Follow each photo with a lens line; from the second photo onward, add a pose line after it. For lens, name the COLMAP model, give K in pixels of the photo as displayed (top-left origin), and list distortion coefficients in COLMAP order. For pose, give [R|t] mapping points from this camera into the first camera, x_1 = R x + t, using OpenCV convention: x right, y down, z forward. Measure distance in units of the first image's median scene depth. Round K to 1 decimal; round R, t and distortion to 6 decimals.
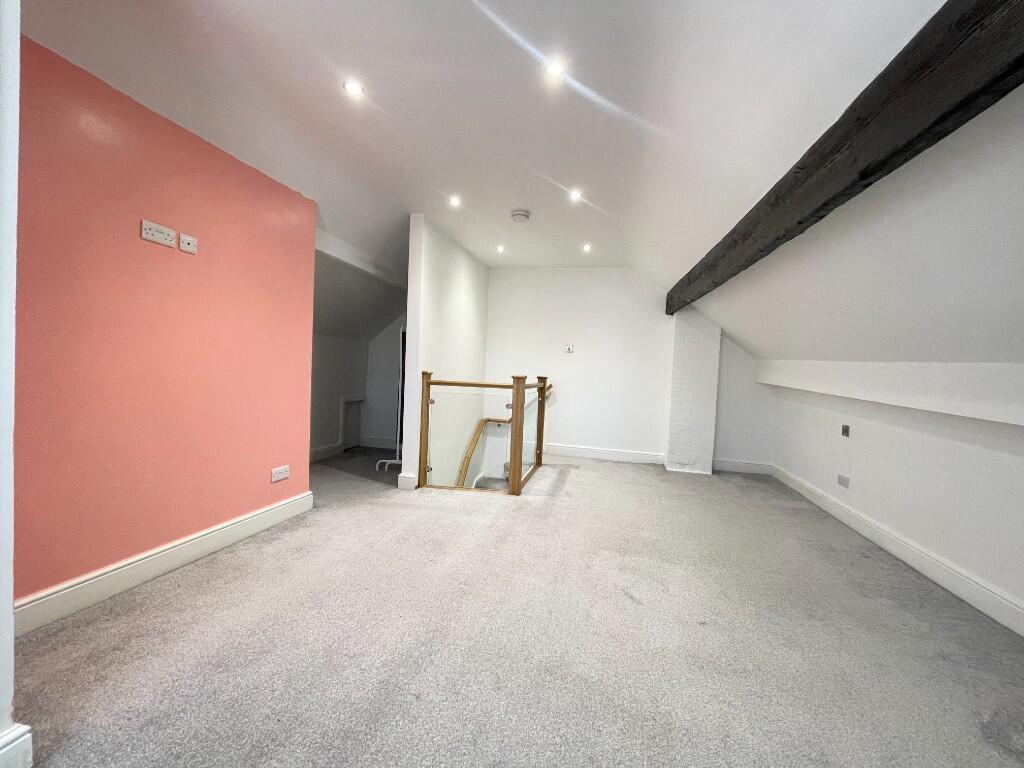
lens RADIAL K [[410.3, 0, 509.2], [0, 410.3, 386.4], [0, 0, 1]] dist [0.000284, 0.000005]
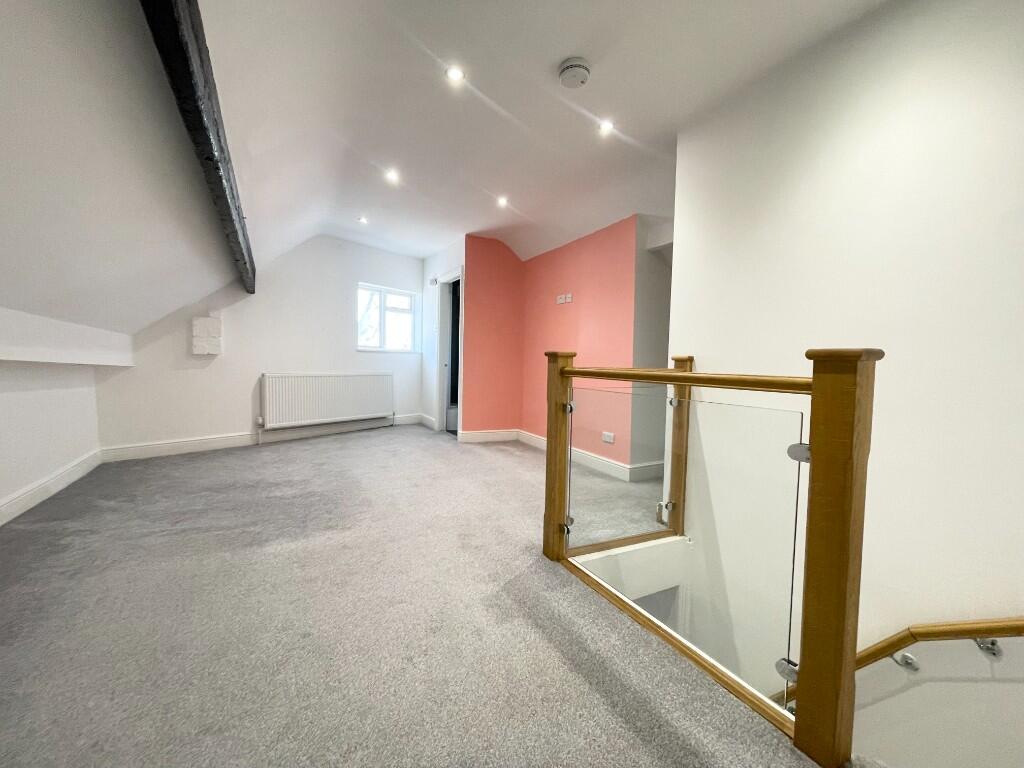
lens RADIAL K [[410.3, 0, 508.7], [0, 410.3, 382.0], [0, 0, 1]] dist [0.000284, 0.000005]
pose [[-0.734143, -0.025170, -0.678528, 0.598009], [-0.072304, 0.996529, 0.041264, 0.000500], [0.675134, 0.079354, -0.733415, 1.749743]]
